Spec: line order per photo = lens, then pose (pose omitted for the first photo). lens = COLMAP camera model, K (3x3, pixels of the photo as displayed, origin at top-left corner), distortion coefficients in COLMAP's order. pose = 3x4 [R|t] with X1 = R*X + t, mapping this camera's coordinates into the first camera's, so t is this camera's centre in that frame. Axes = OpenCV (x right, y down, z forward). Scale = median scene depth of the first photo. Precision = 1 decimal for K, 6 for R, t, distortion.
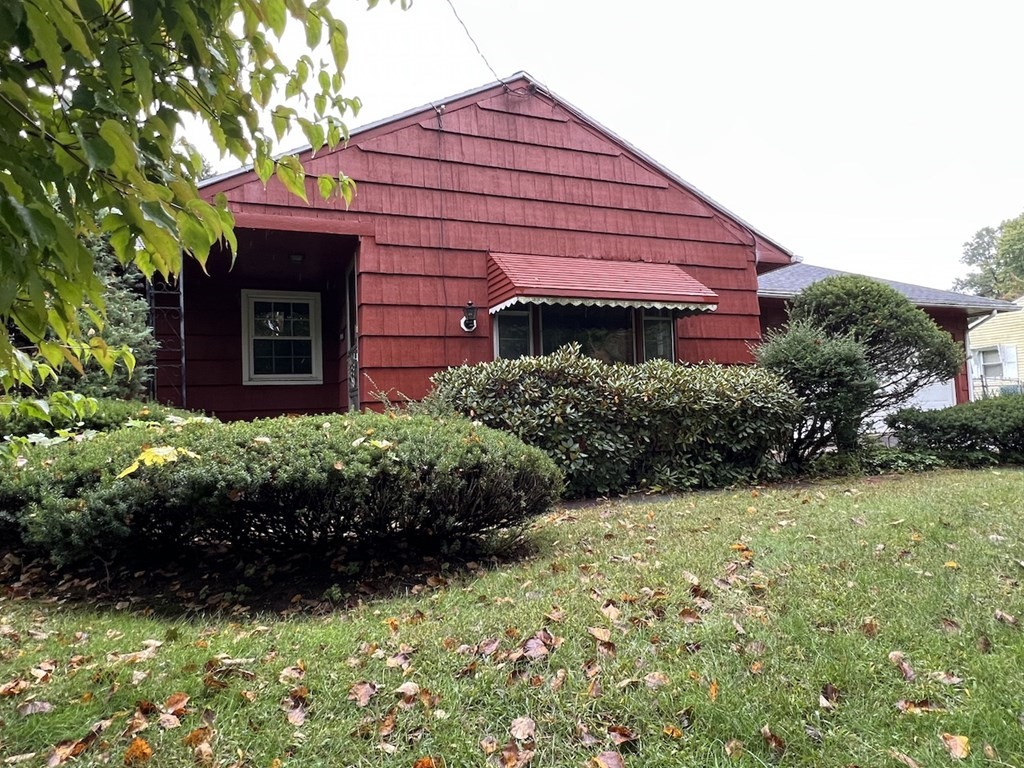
lens RADIAL K [[607.9, 0, 512.0], [0, 607.9, 384.0], [0, 0, 1]] dist [0.001744, 0.000028]
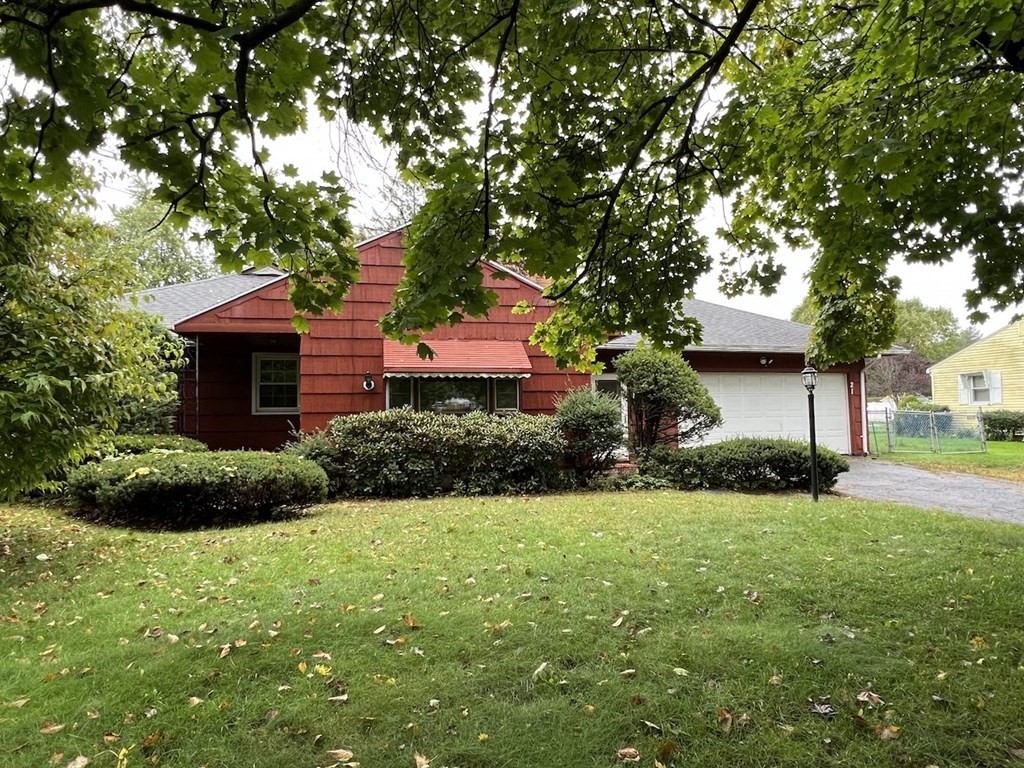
lens RADIAL K [[607.9, 0, 512.0], [0, 607.9, 384.0], [0, 0, 1]] dist [0.001744, 0.000028]
pose [[0.988061, 0.018746, -0.152916, 0.628008], [-0.017852, 0.999815, 0.007216, -0.138011], [0.153023, -0.004400, 0.988213, -0.604036]]
